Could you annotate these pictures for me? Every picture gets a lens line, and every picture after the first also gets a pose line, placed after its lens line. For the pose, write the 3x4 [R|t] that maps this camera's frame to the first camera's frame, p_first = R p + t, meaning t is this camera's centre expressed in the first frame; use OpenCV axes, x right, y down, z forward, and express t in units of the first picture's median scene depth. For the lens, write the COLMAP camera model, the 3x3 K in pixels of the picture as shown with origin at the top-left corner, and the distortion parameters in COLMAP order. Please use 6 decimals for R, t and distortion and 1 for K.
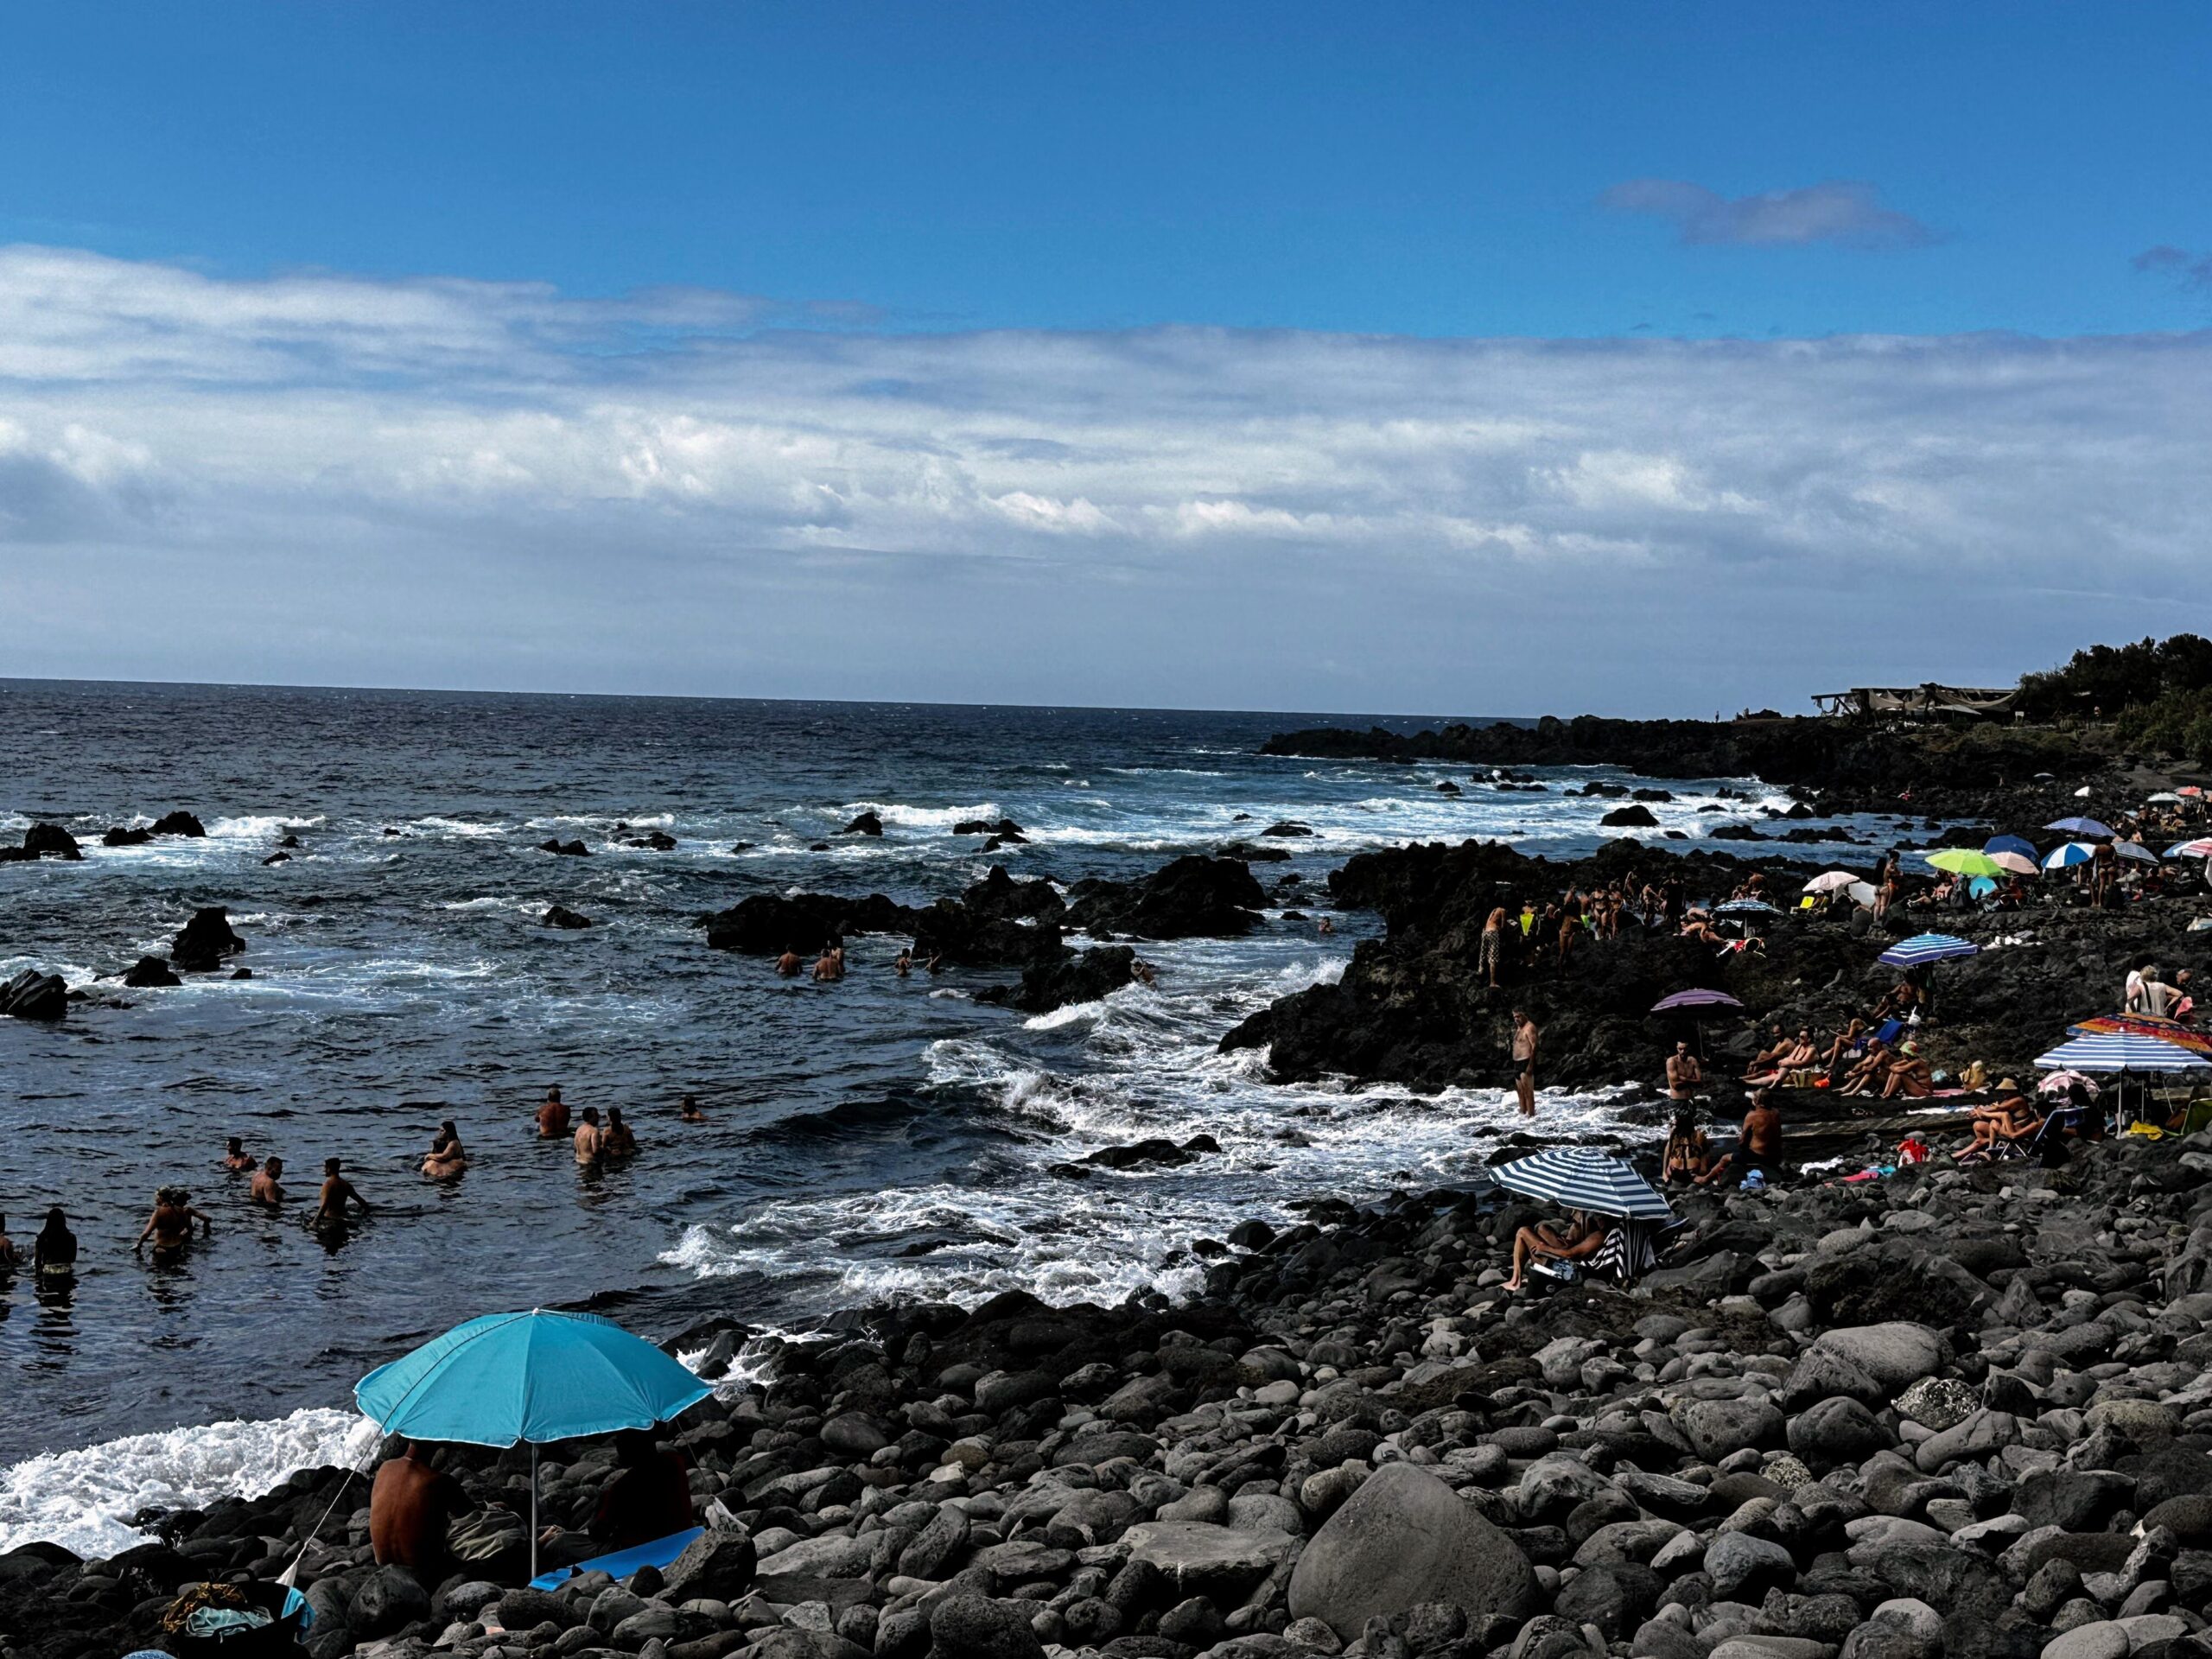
lens RADIAL K [[2988.1, 0, 1105.5], [0, 2988.1, 833.2], [0, 0, 1]] dist [0.126479, 0.000000]
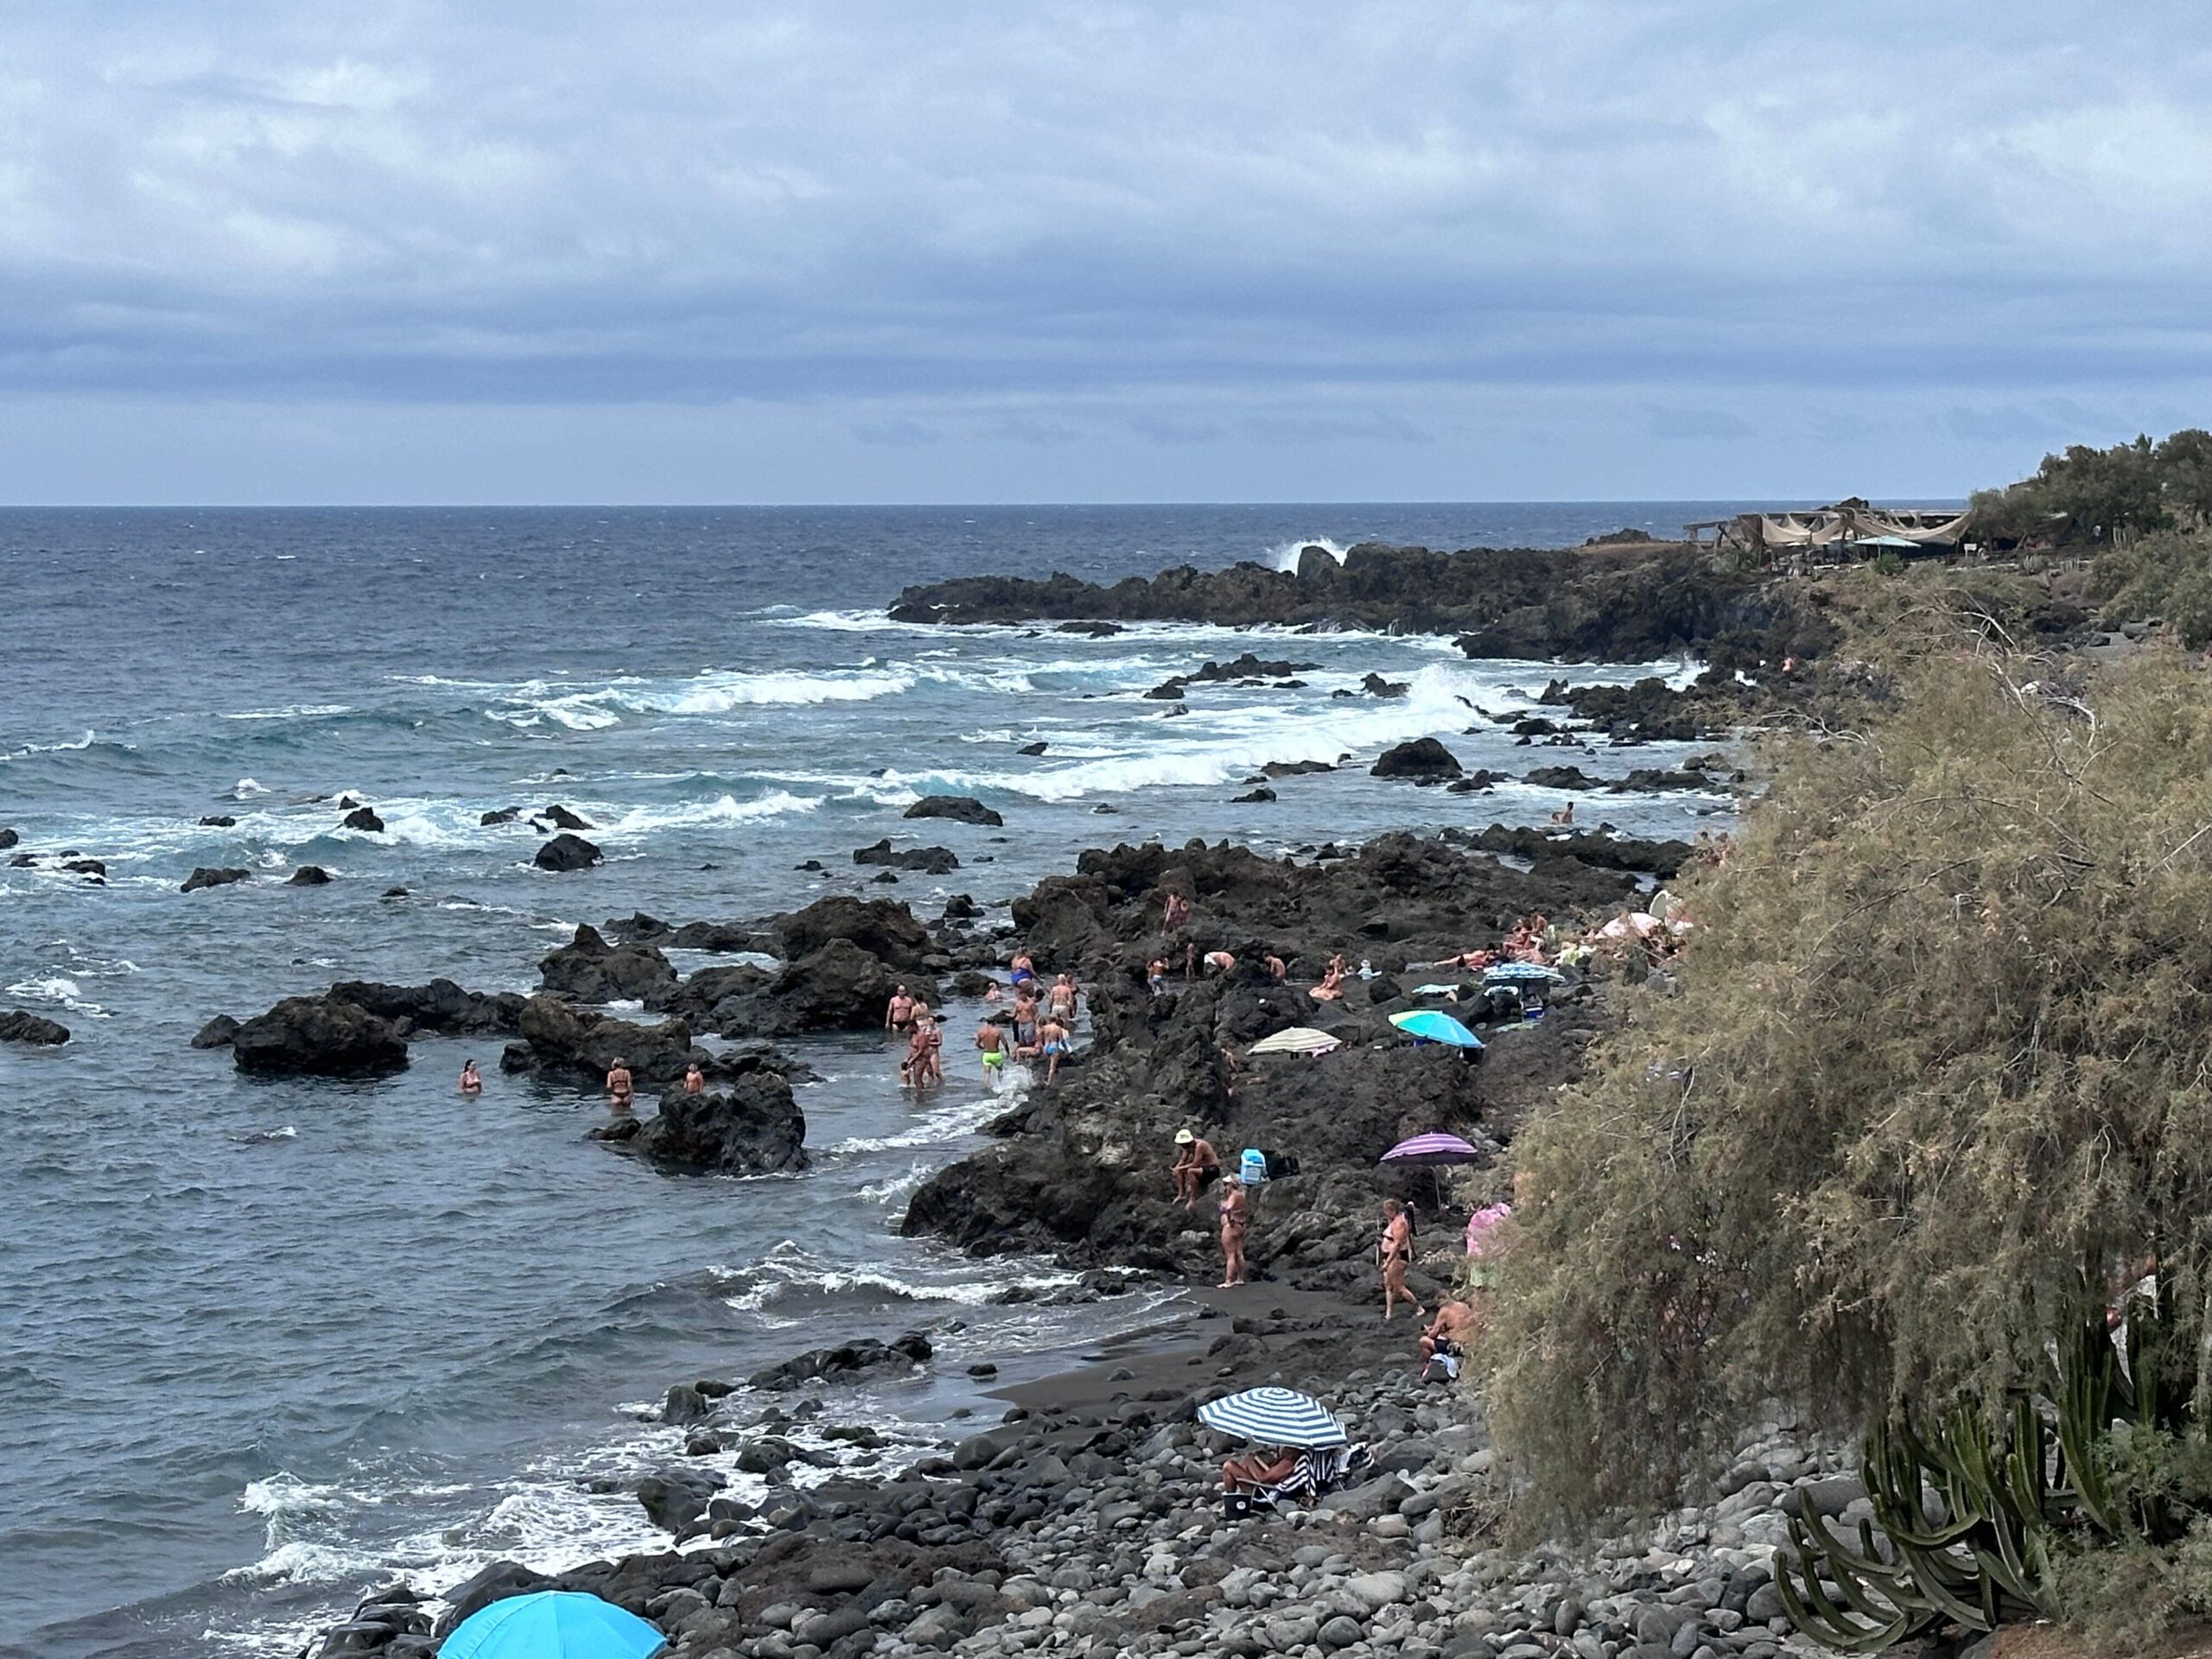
lens RADIAL K [[4823.2, 0, 1102.8], [0, 4823.2, 833.2], [0, 0, 1]] dist [0.122679, 0.000000]
pose [[0.994482, -0.038083, 0.097752, -0.103997], [0.034751, 0.998763, 0.035572, -0.222868], [-0.098986, -0.031979, 0.994575, -1.064205]]
